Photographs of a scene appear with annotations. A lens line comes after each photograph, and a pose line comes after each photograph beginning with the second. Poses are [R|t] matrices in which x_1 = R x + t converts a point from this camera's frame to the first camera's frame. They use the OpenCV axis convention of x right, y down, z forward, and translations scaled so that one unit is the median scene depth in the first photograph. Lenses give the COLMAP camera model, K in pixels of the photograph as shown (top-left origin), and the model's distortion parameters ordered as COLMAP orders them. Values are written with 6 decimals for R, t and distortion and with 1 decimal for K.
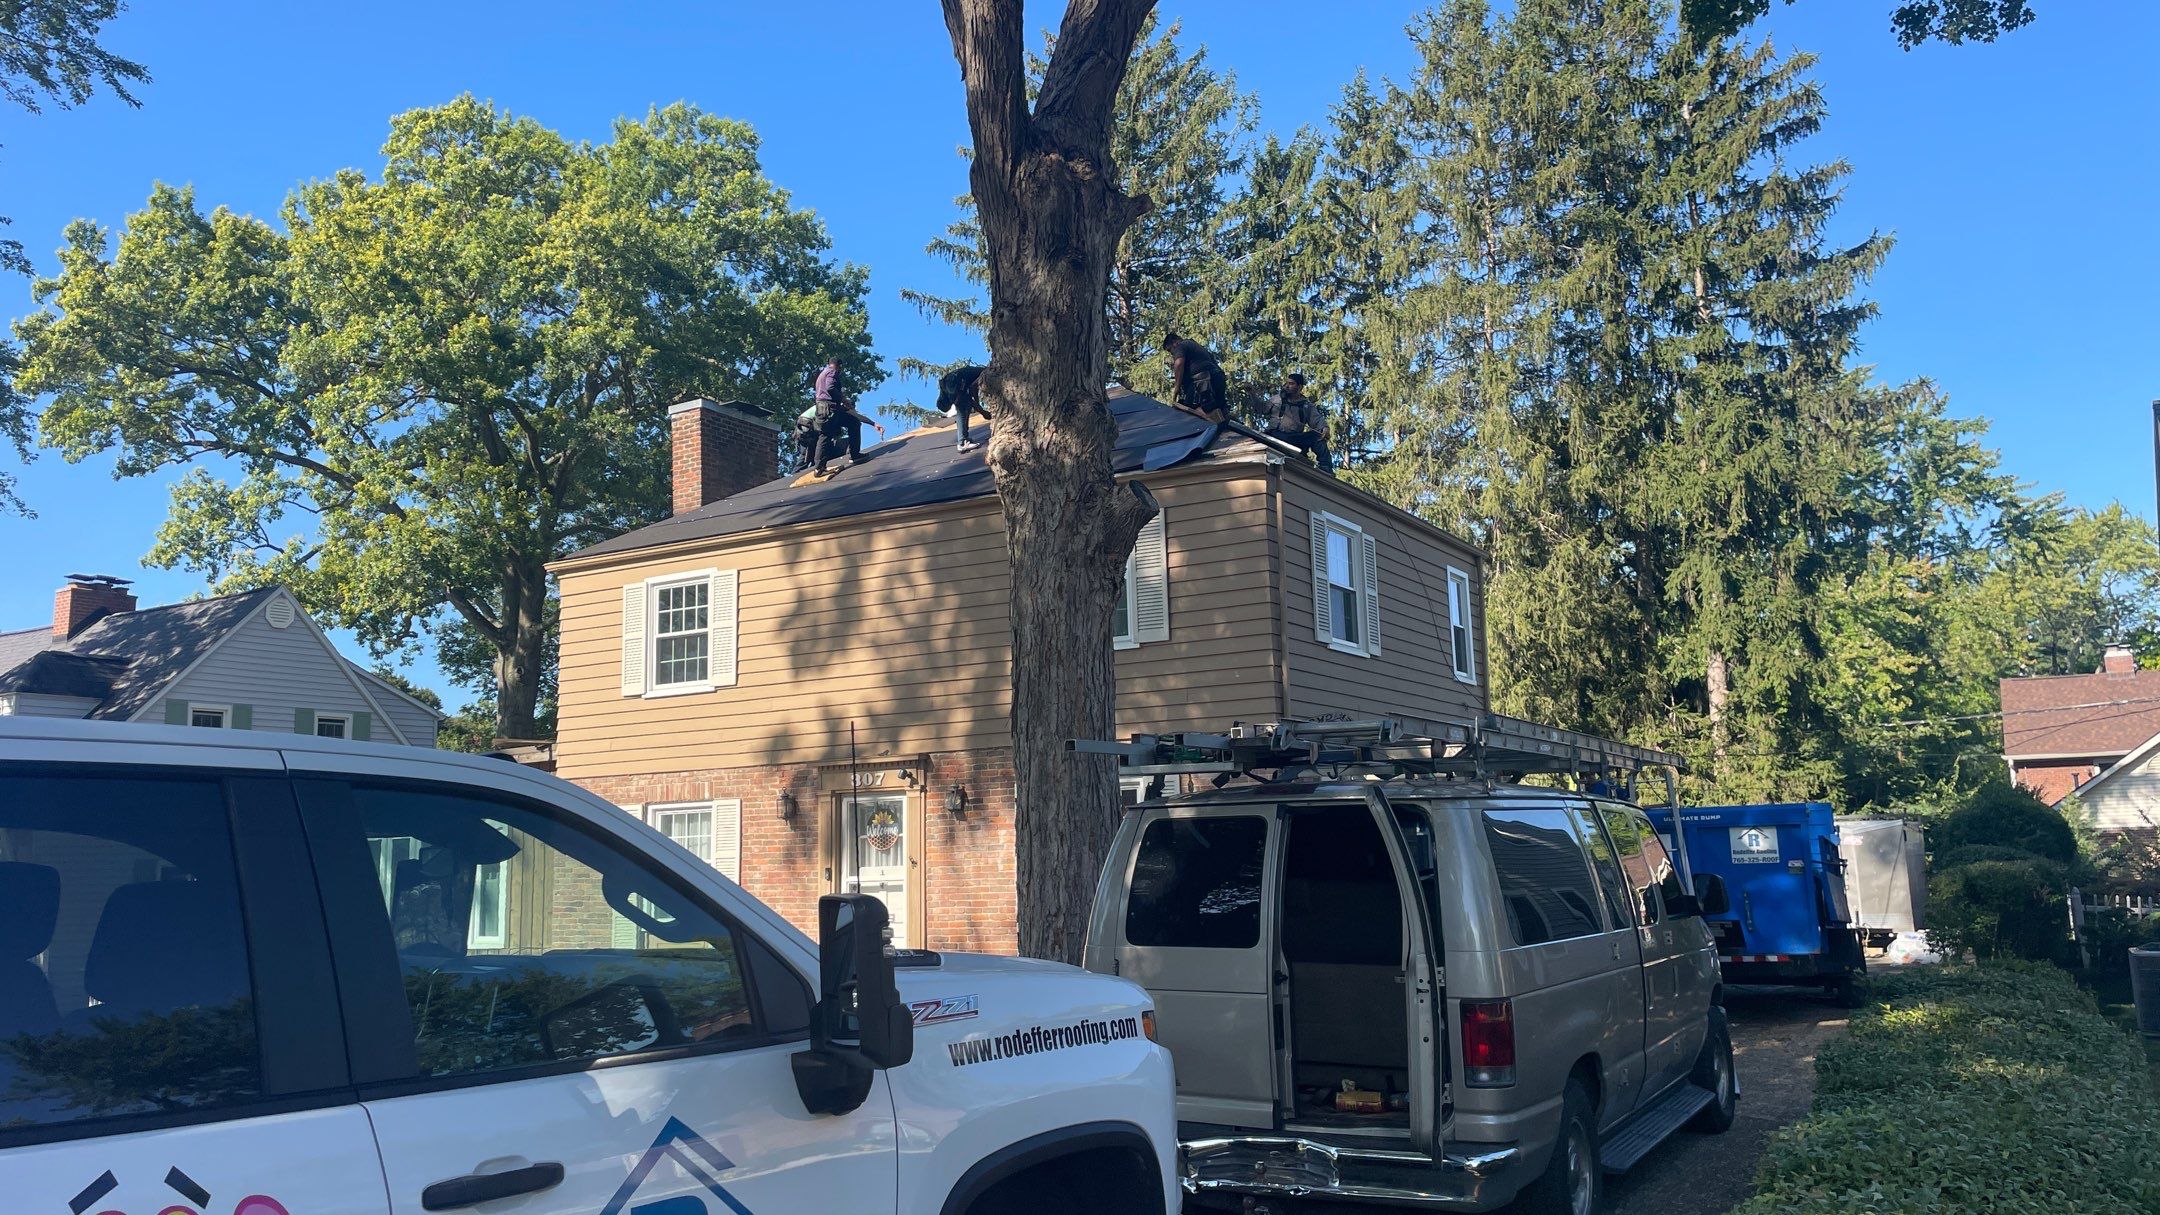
lens RADIAL K [[1537.9, 0, 1078.3], [0, 1537.9, 578.0], [0, 0, 1]] dist [0.057622, 0.000139]
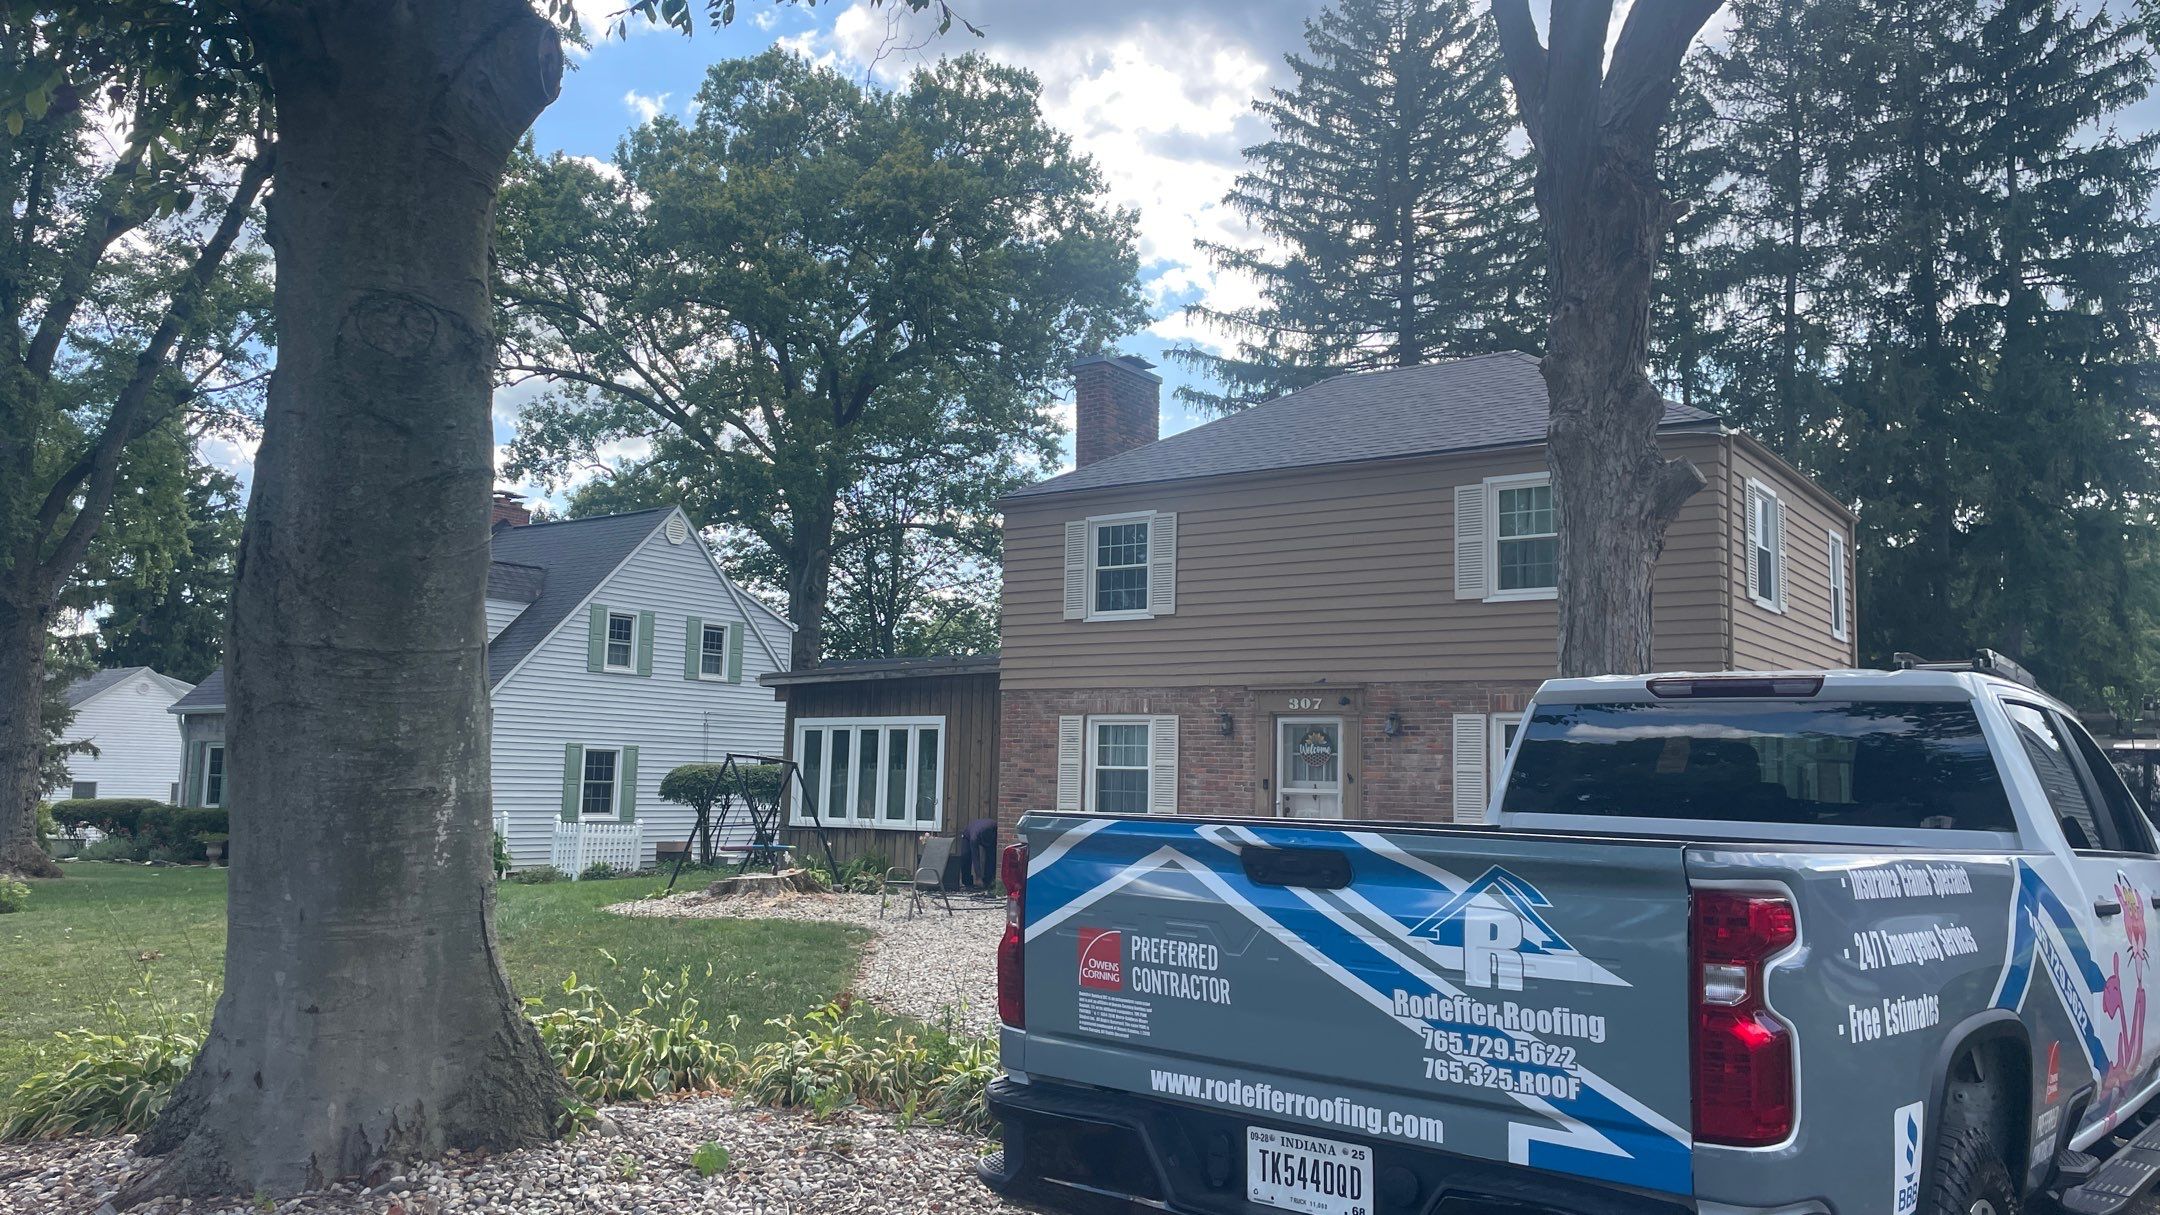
lens RADIAL K [[1561.0, 0, 1080.0], [0, 1561.0, 607.5], [0, 0, 1]] dist [0.025546, 0.002688]
pose [[0.995996, 0.040648, -0.079628, -0.192676], [-0.035702, 0.997401, 0.062578, -0.004542], [0.081965, -0.059484, 0.994858, -0.133085]]
